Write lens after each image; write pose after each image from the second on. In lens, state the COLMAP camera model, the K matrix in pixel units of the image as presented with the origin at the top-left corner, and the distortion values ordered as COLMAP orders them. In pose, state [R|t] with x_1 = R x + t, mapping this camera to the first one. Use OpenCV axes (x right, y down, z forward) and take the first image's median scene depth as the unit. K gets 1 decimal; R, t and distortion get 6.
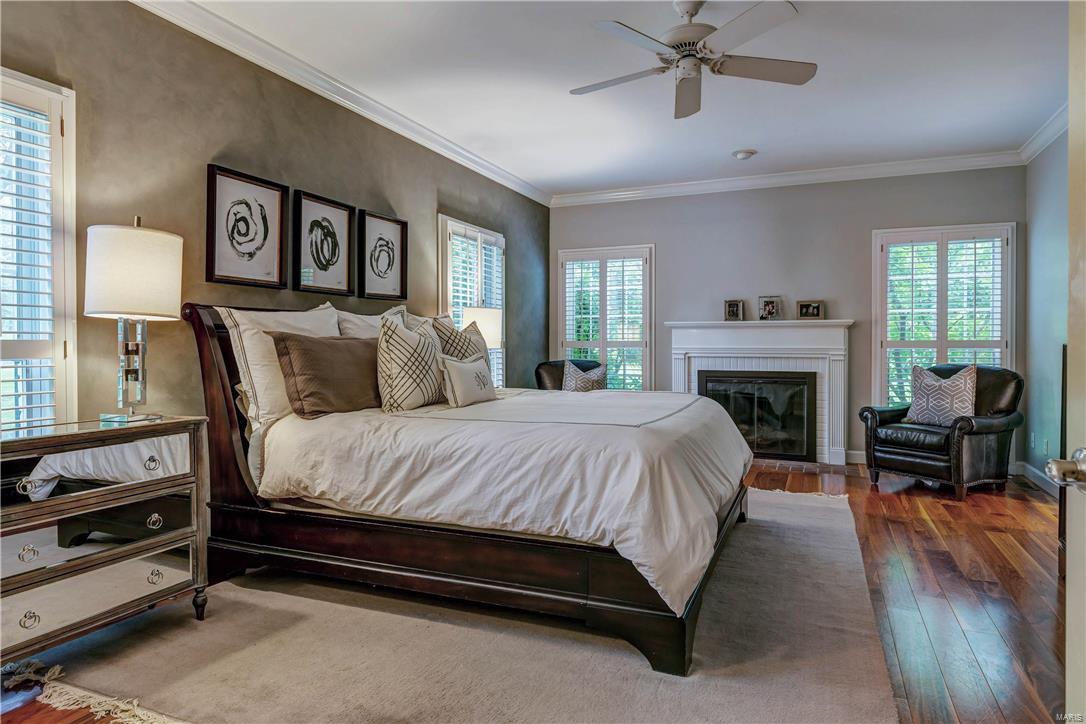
lens RADIAL K [[656.2, 0, 534.1], [0, 656.2, 362.4], [0, 0, 1]] dist [0.005724, 0.000899]
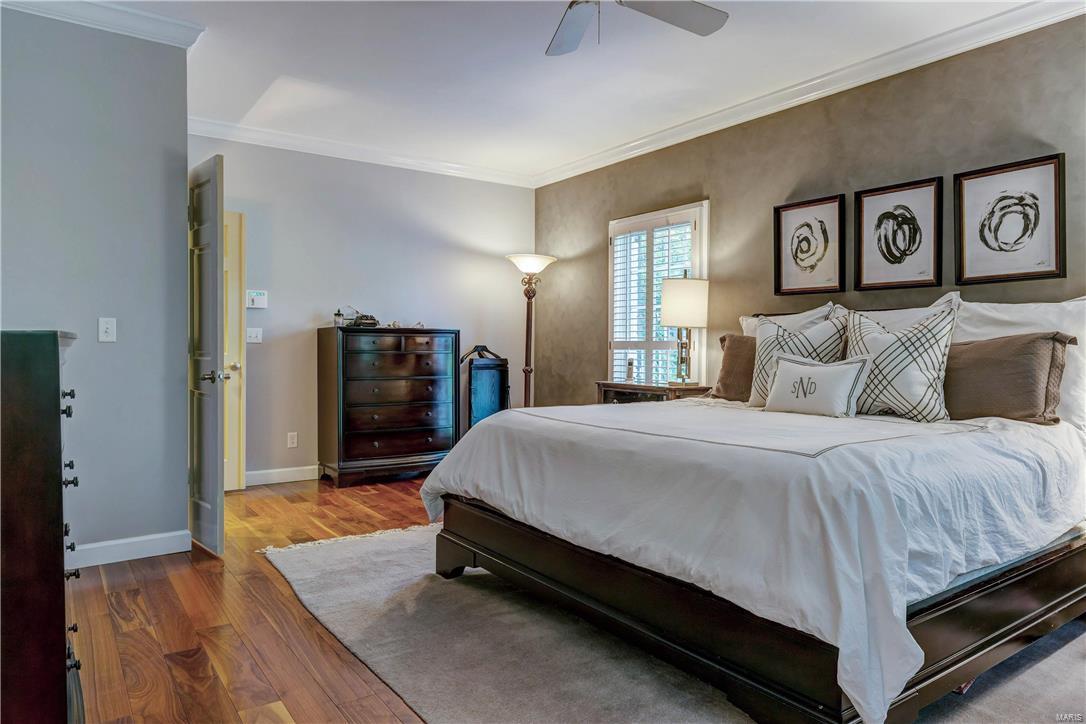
lens RADIAL K [[723.4, 0, 542.1], [0, 723.4, 357.9], [0, 0, 1]] dist [0.003974, -0.003040]
pose [[-0.526698, 0.009413, -0.850001, 0.939479], [-0.032695, 0.998974, 0.031322, -0.028078], [0.849424, 0.044288, -0.525850, 1.312974]]
